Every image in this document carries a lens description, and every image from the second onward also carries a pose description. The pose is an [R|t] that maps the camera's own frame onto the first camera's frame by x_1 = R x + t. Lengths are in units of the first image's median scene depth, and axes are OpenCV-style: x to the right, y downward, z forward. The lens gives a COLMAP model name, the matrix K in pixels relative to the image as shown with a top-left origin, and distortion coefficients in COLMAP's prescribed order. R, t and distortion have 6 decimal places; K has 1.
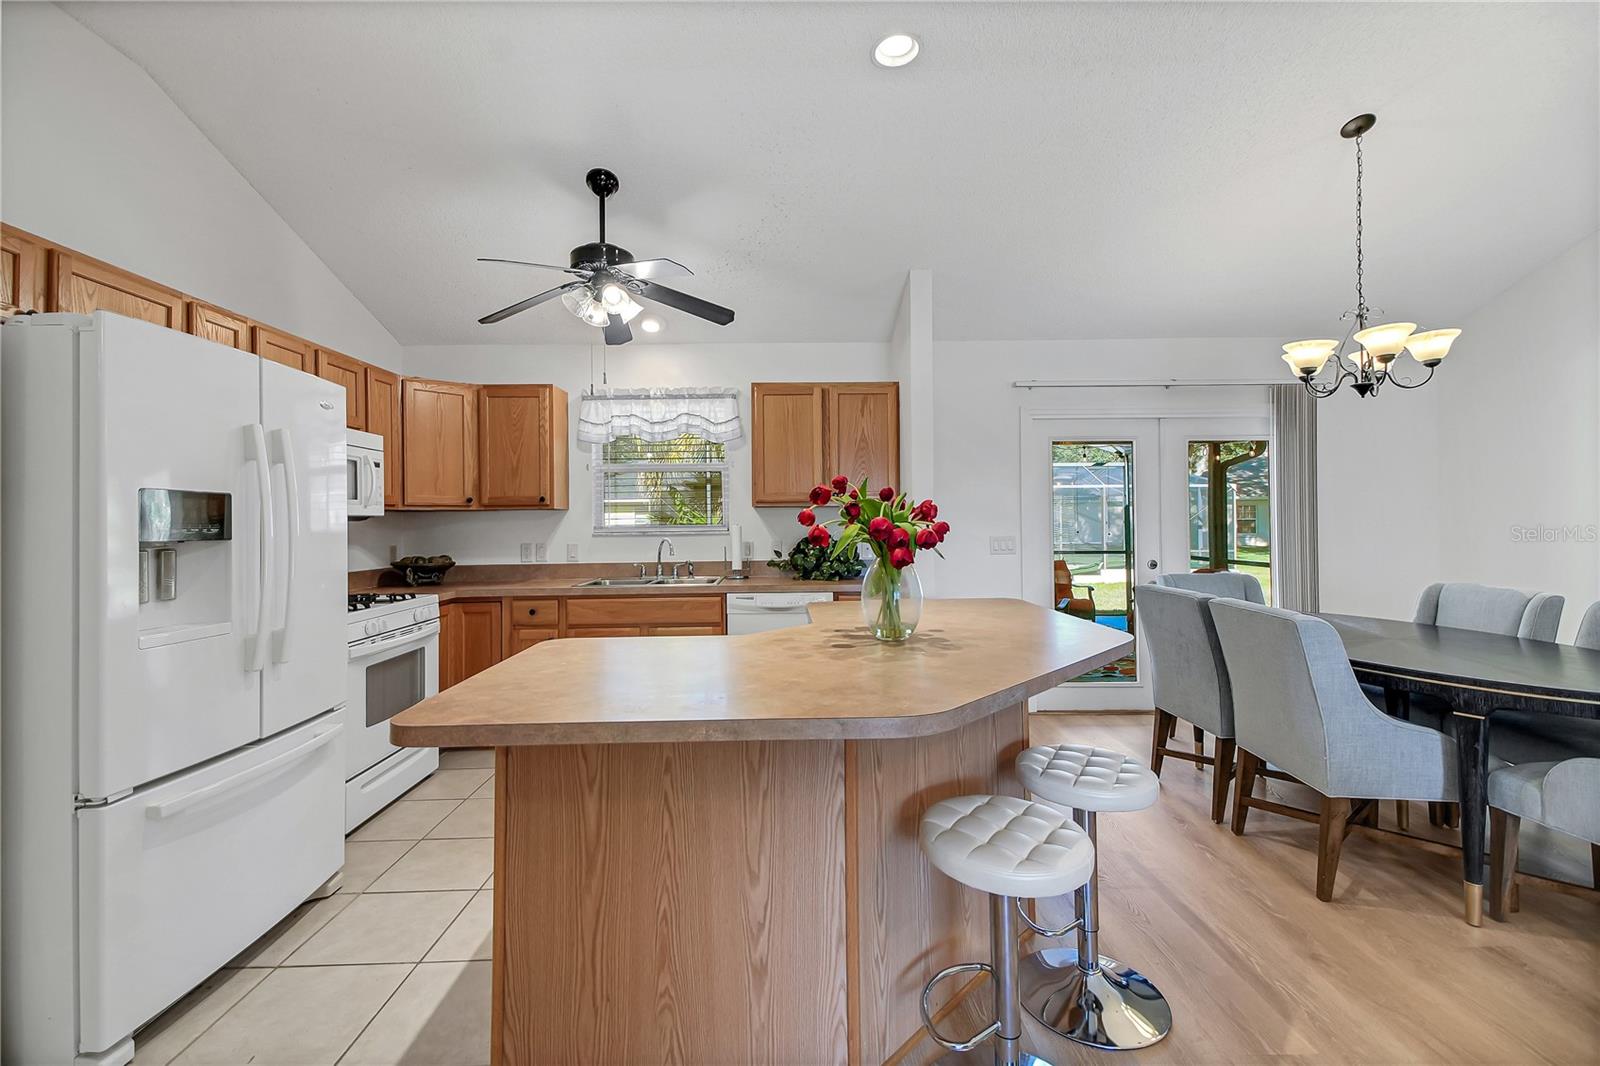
lens RADIAL K [[690.2, 0, 791.0], [0, 690.2, 511.9], [0, 0, 1]] dist [0.047601, -0.021784]
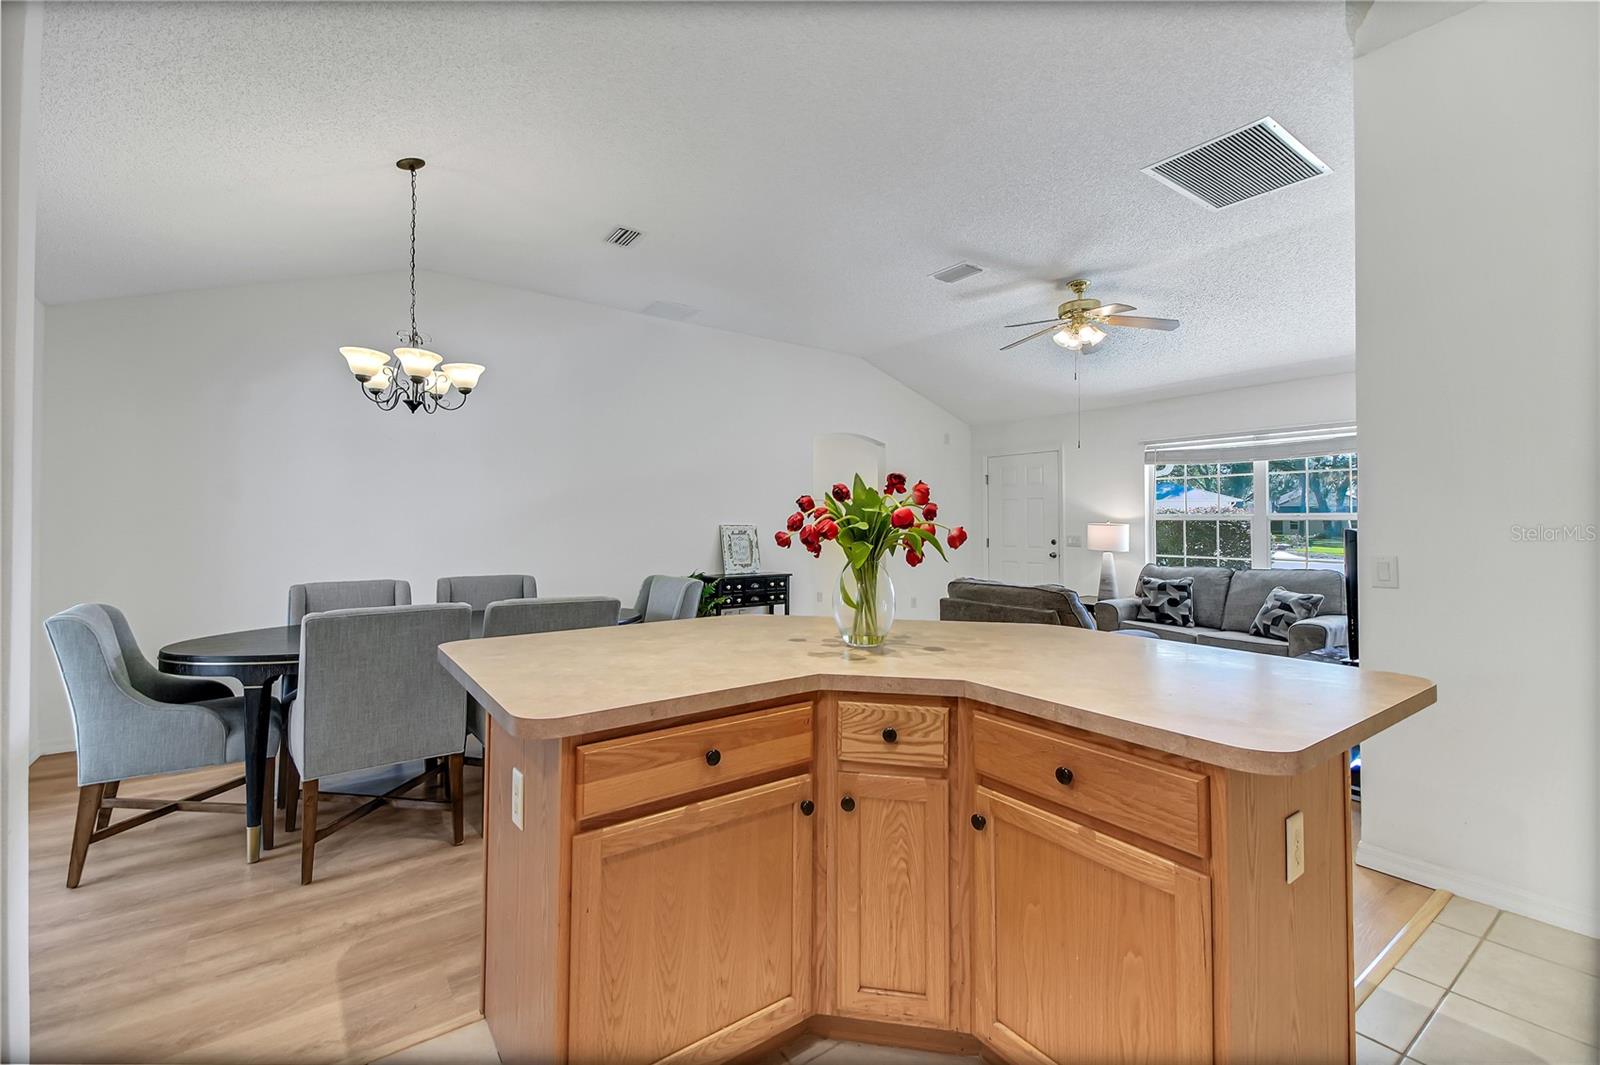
lens RADIAL K [[708.0, 0, 790.8], [0, 708.0, 508.1], [0, 0, 1]] dist [0.050614, -0.023568]
pose [[-0.584795, 0.020782, 0.810915, -0.328384], [-0.009269, 0.999435, -0.032298, 0.007017], [-0.811128, -0.026405, -0.584272, 0.924259]]
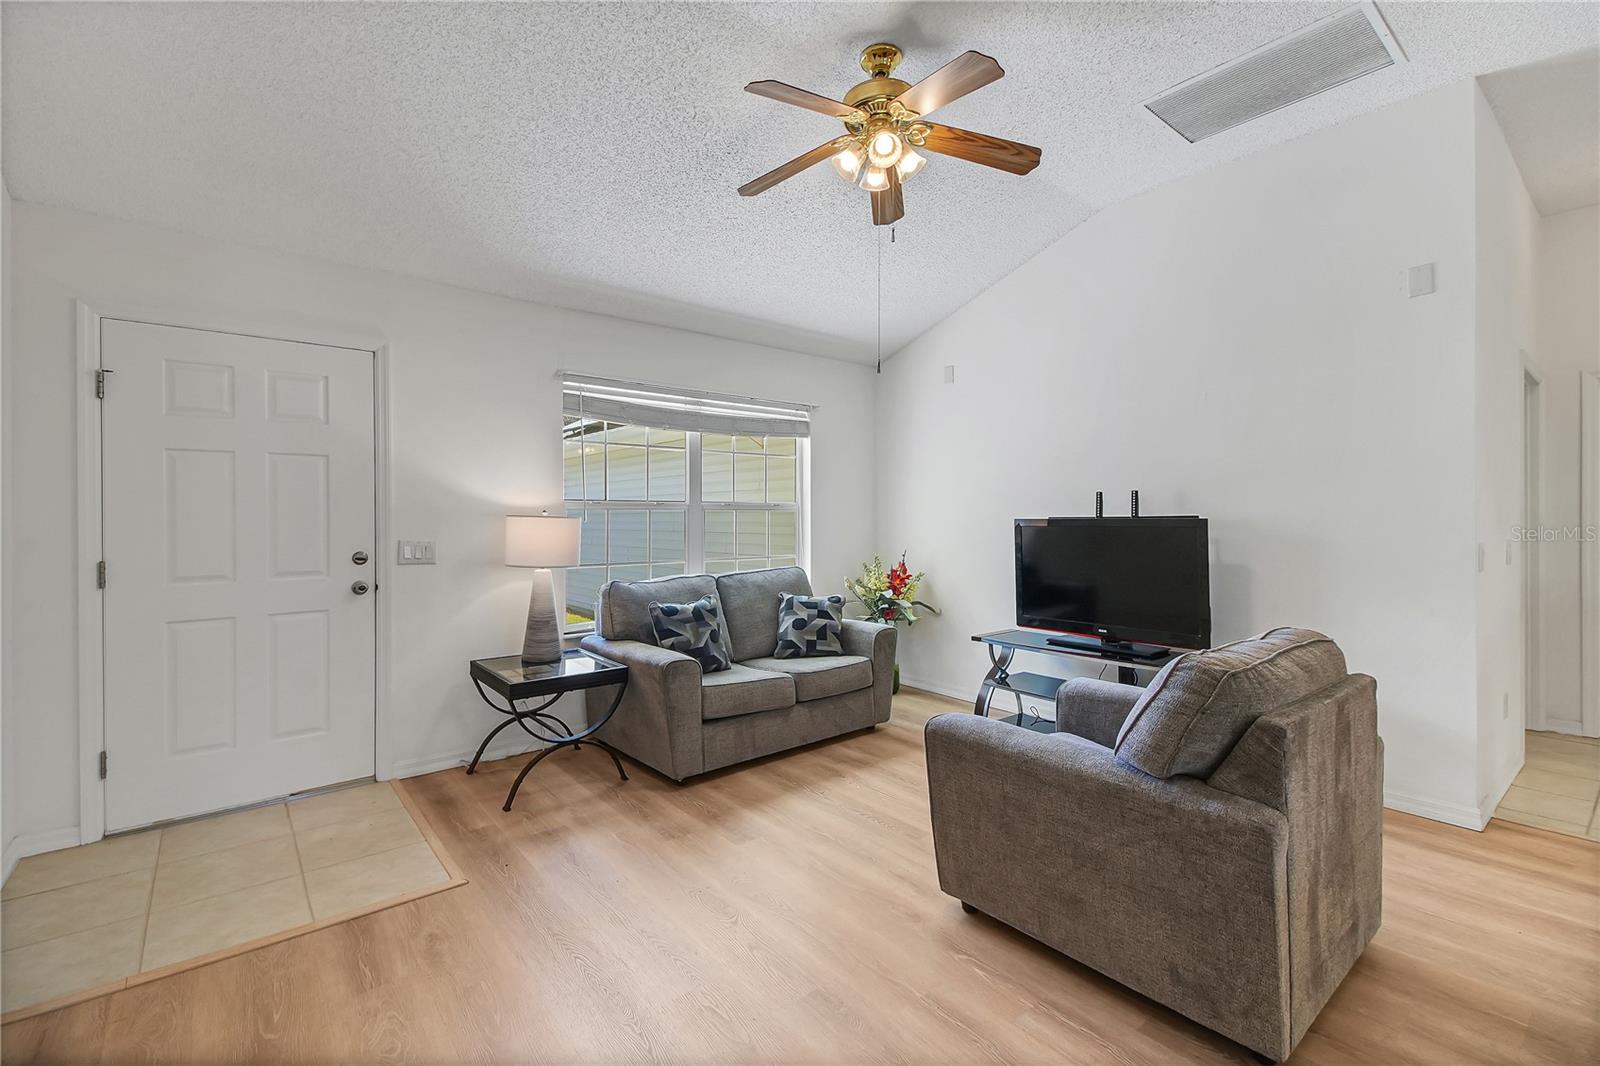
lens RADIAL K [[695.5, 0, 791.6], [0, 695.5, 515.2], [0, 0, 1]] dist [0.051059, -0.022782]
pose [[-0.787888, 0.008693, -0.615757, 0.939807], [0.016649, 0.999836, -0.007189, -0.006295], [0.615593, -0.015916, -0.787904, 0.188860]]
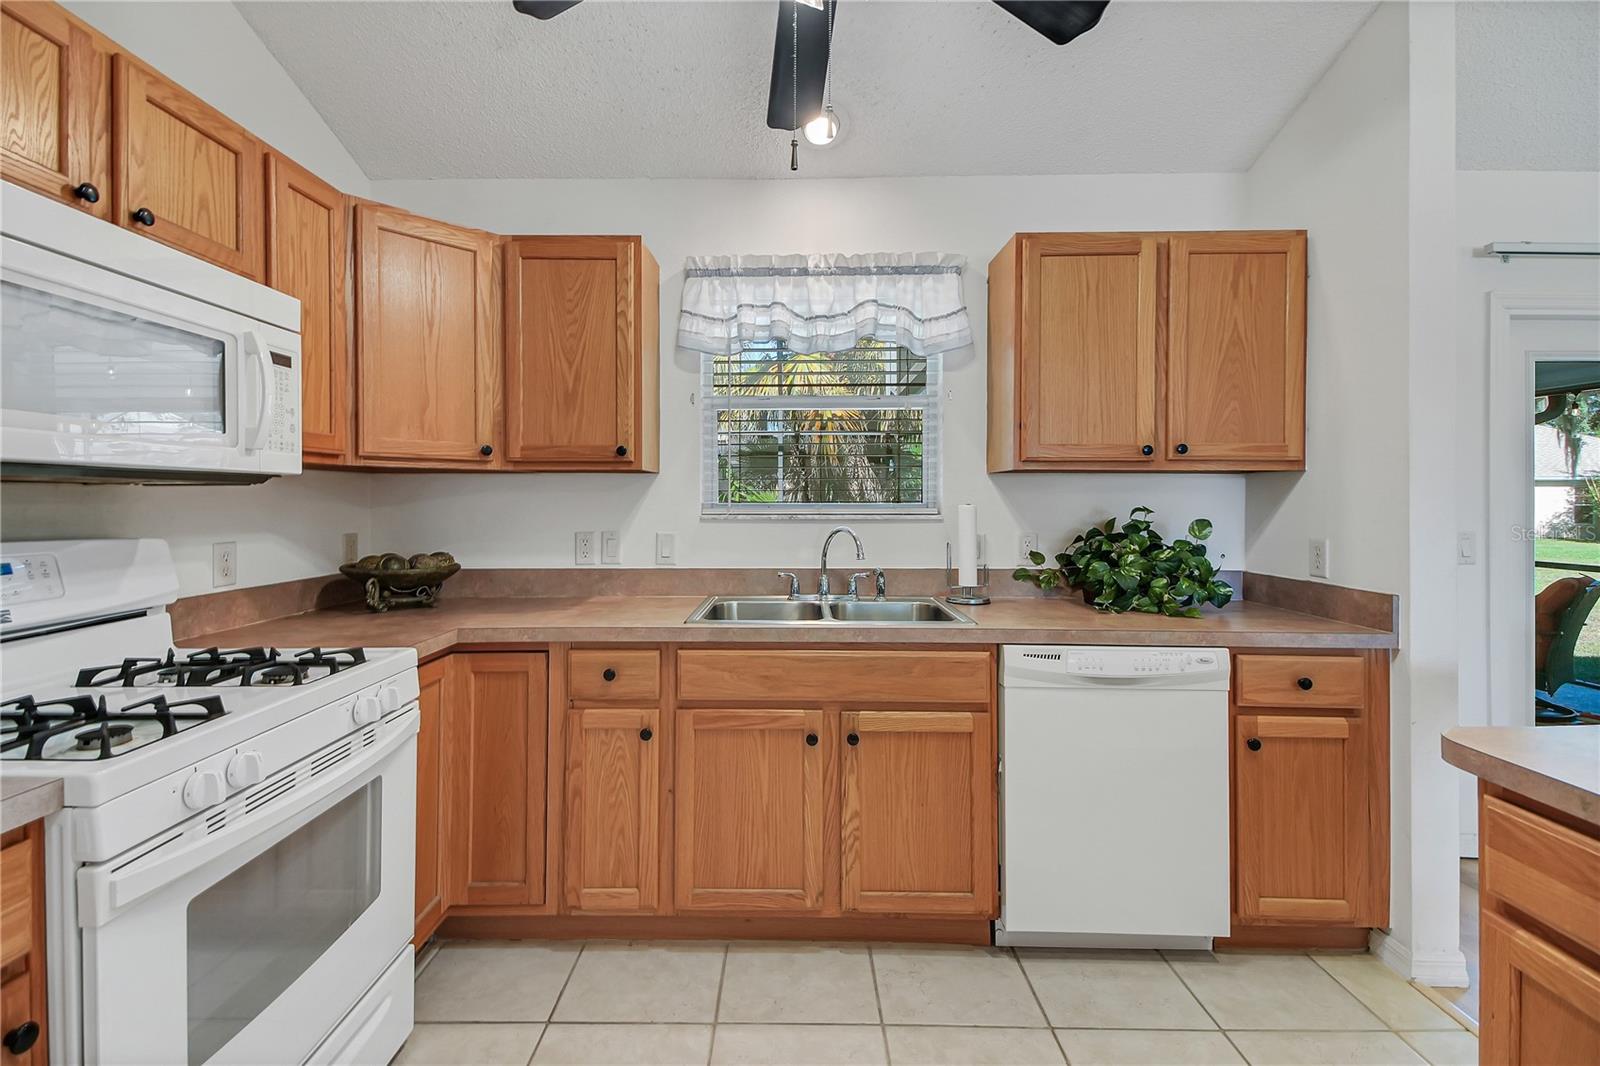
lens RADIAL K [[697.2, 0, 791.1], [0, 697.2, 495.5], [0, 0, 1]] dist [0.047627, -0.021800]
pose [[0.999668, 0.012794, -0.022372, -0.232188], [-0.012571, 0.999870, 0.010100, 0.009392], [0.022498, -0.009816, 0.999699, 0.502171]]
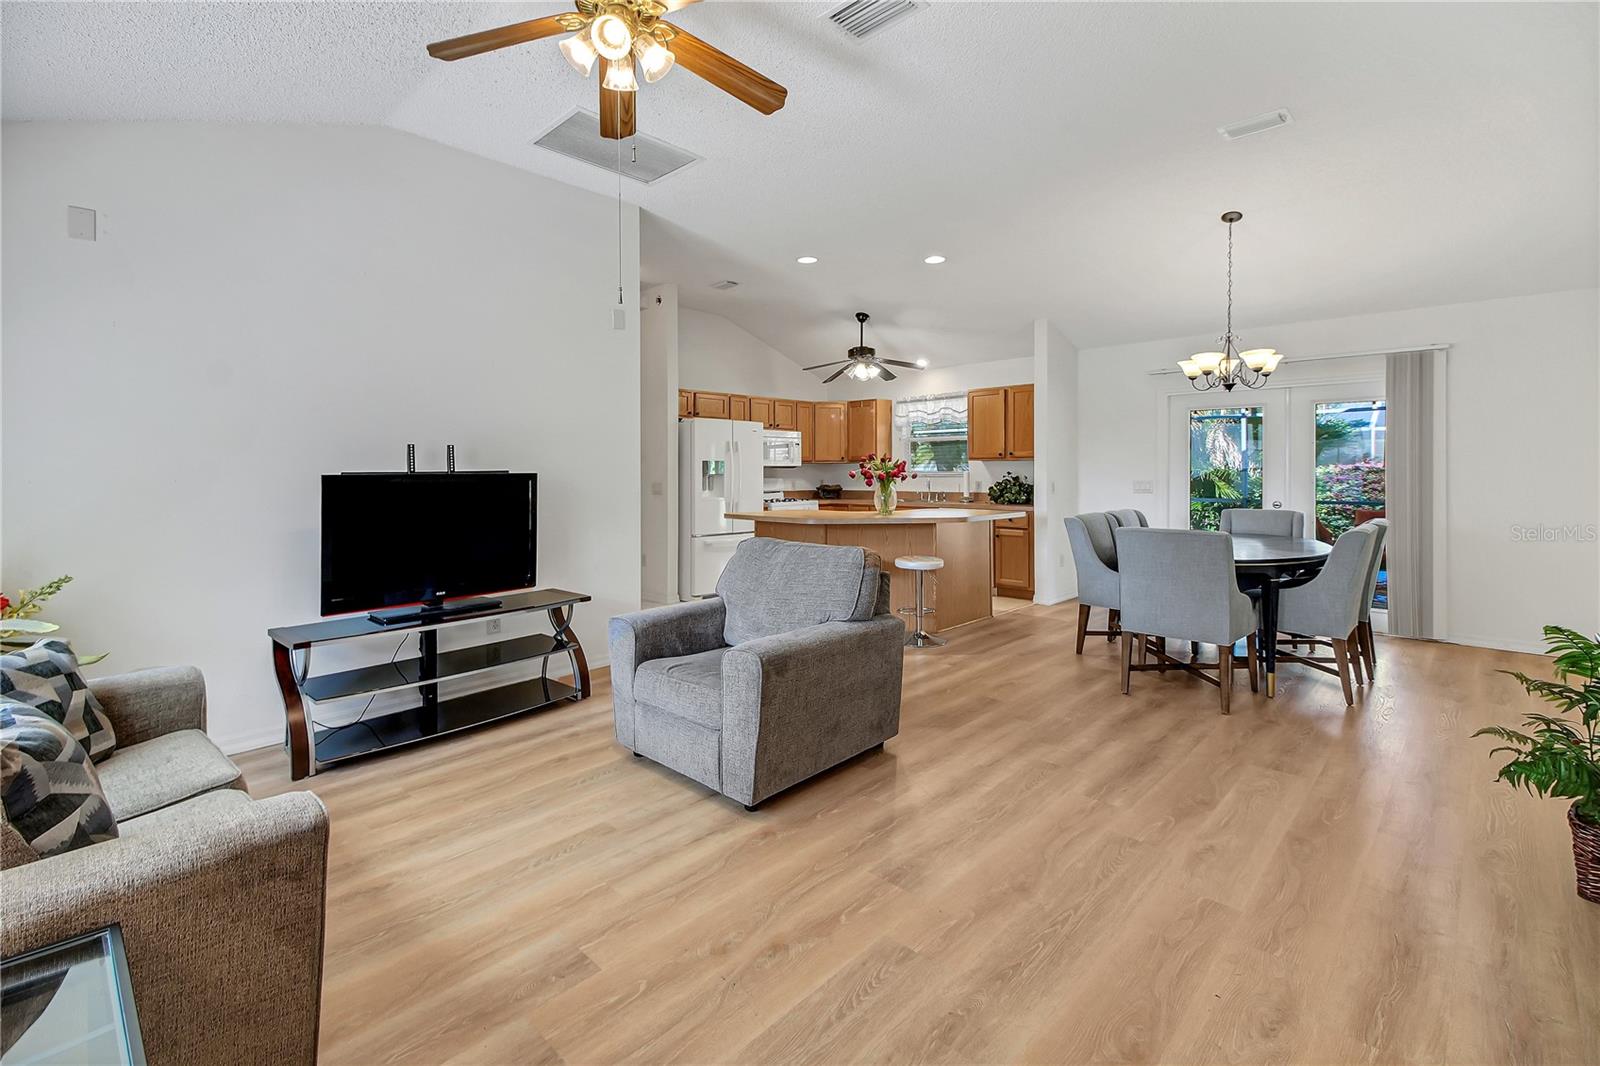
lens RADIAL K [[703.1, 0, 783.8], [0, 703.1, 467.7], [0, 0, 1]] dist [0.047299, -0.022662]
pose [[0.699838, 0.004239, -0.714289, 0.972038], [0.006994, 0.999894, 0.012787, -0.017520], [0.714267, -0.013944, 0.699734, -0.631835]]
